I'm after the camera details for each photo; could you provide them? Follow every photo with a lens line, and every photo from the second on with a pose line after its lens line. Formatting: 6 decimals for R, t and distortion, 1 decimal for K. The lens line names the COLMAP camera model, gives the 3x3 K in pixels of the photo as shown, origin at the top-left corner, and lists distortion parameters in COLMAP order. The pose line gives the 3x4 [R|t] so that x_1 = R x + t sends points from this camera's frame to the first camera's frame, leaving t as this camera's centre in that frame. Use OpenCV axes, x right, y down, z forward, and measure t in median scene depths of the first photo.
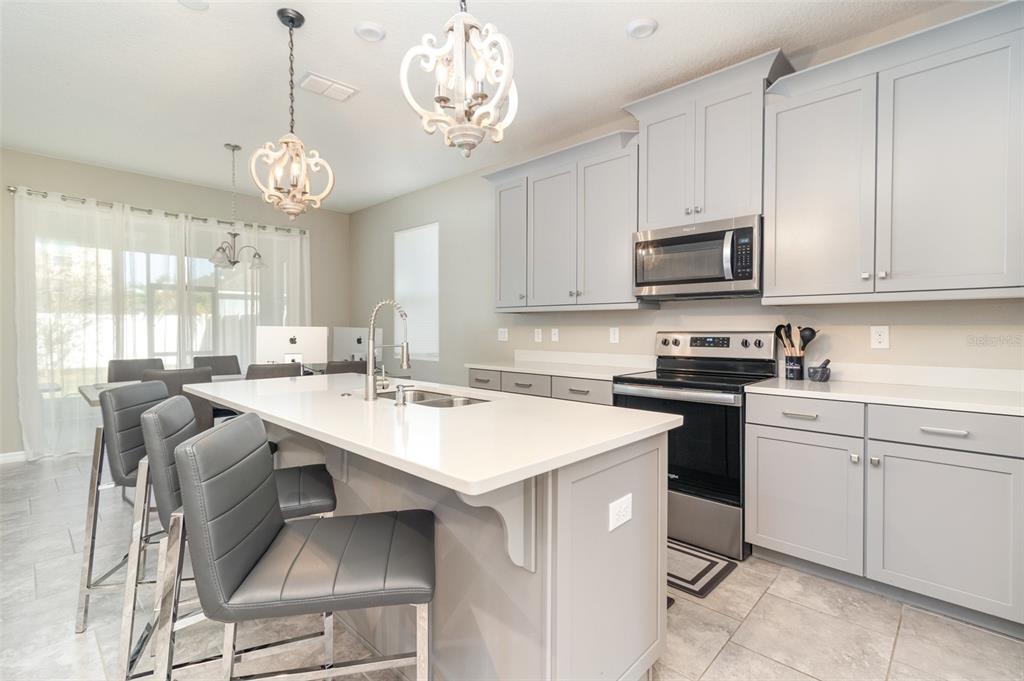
lens RADIAL K [[471.9, 0, 507.5], [0, 471.9, 334.6], [0, 0, 1]] dist [-0.002201, -0.000037]
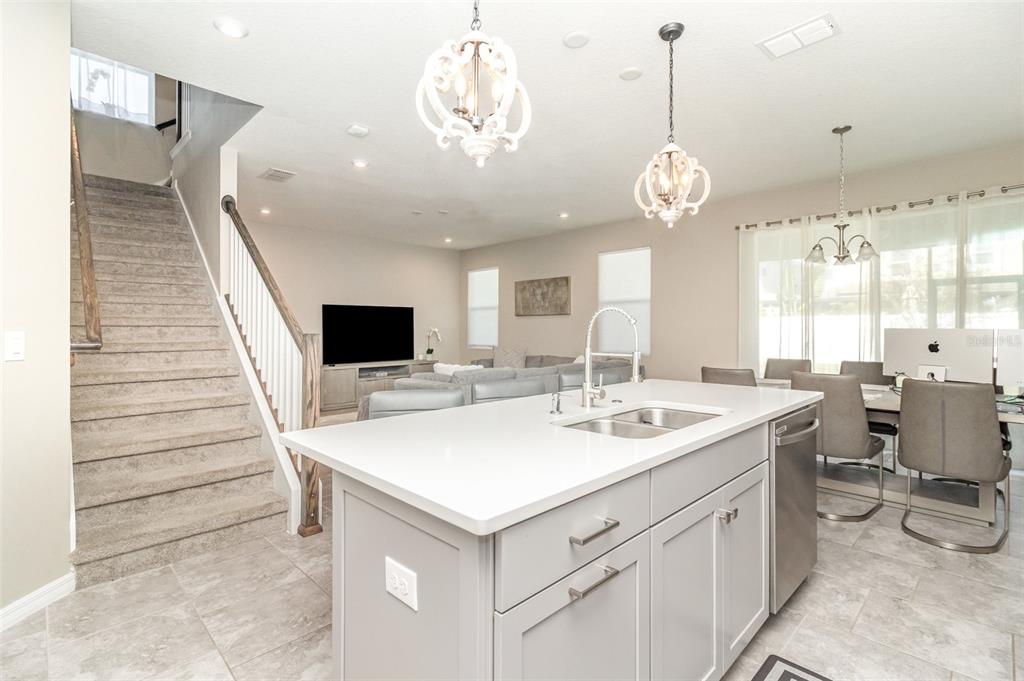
lens RADIAL K [[481.9, 0, 516.8], [0, 481.9, 324.0], [0, 0, 1]] dist [0.001909, 0.000312]
pose [[-0.017638, -0.011719, -0.999776, 0.450438], [-0.007951, 0.999901, -0.011580, -0.015436], [0.999813, 0.007745, -0.017730, 0.524906]]
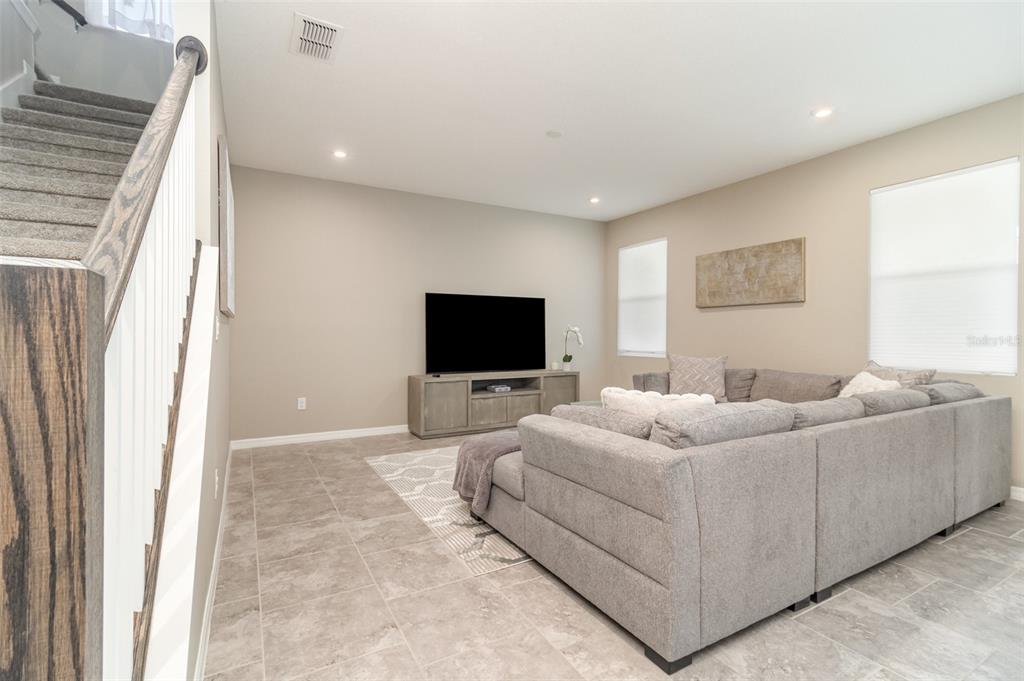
lens RADIAL K [[469.3, 0, 507.0], [0, 469.3, 337.0], [0, 0, 1]] dist [0.002319, 0.000735]
pose [[-0.289655, 0.001253, -0.957130, -0.359747], [-0.012943, 0.999903, 0.005226, 0.017241], [0.957044, 0.013901, -0.289611, 0.305135]]
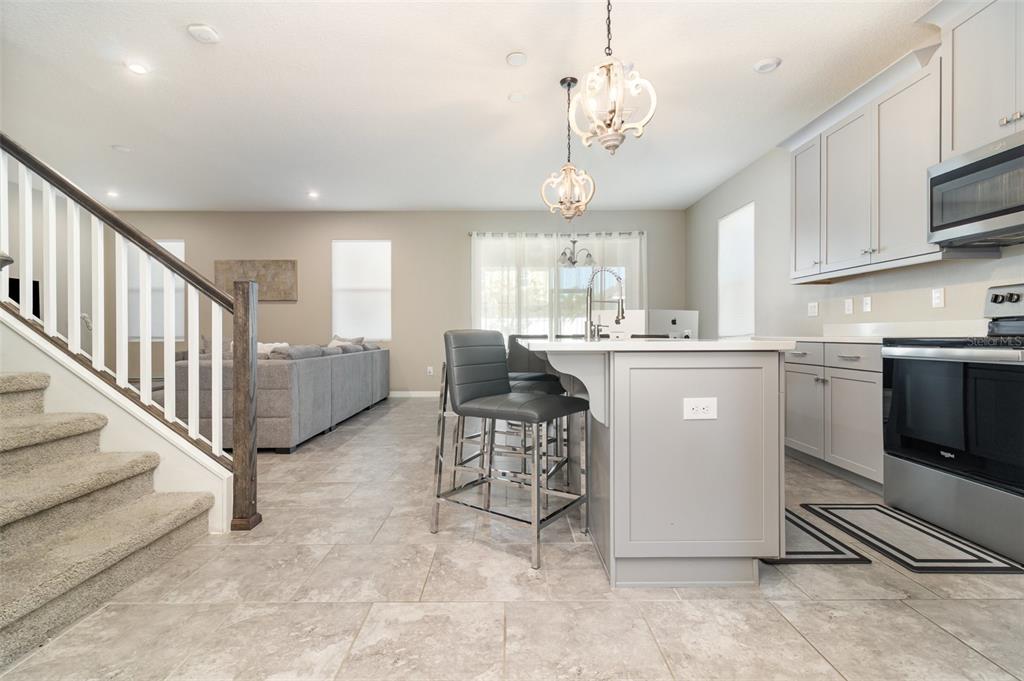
lens RADIAL K [[477.7, 0, 508.3], [0, 477.7, 336.9], [0, 0, 1]] dist [0.003360, 0.000508]
pose [[0.697198, -0.000960, -0.716878, 0.347282], [-0.002600, 0.999989, -0.003867, 0.084137], [0.716874, 0.004560, 0.697188, -0.108271]]
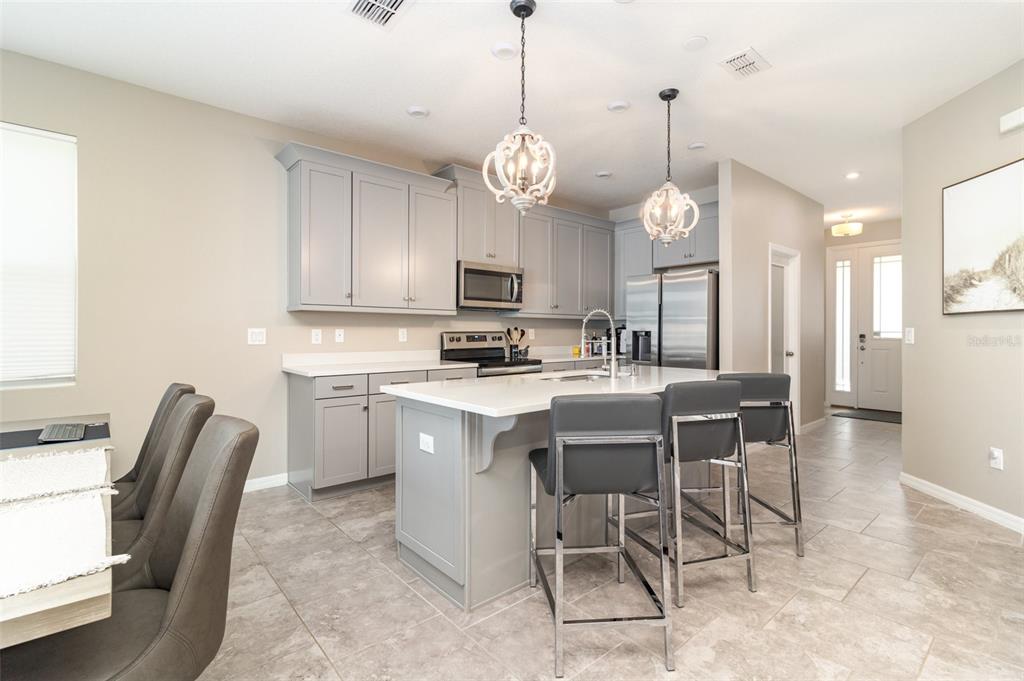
lens RADIAL K [[477.7, 0, 508.3], [0, 477.7, 336.9], [0, 0, 1]] dist [0.003360, 0.000508]
pose [[0.097388, -0.013194, 0.995159, -1.078012], [0.008801, 0.999884, 0.012395, -0.007399], [-0.995208, 0.007551, 0.097493, 0.715059]]
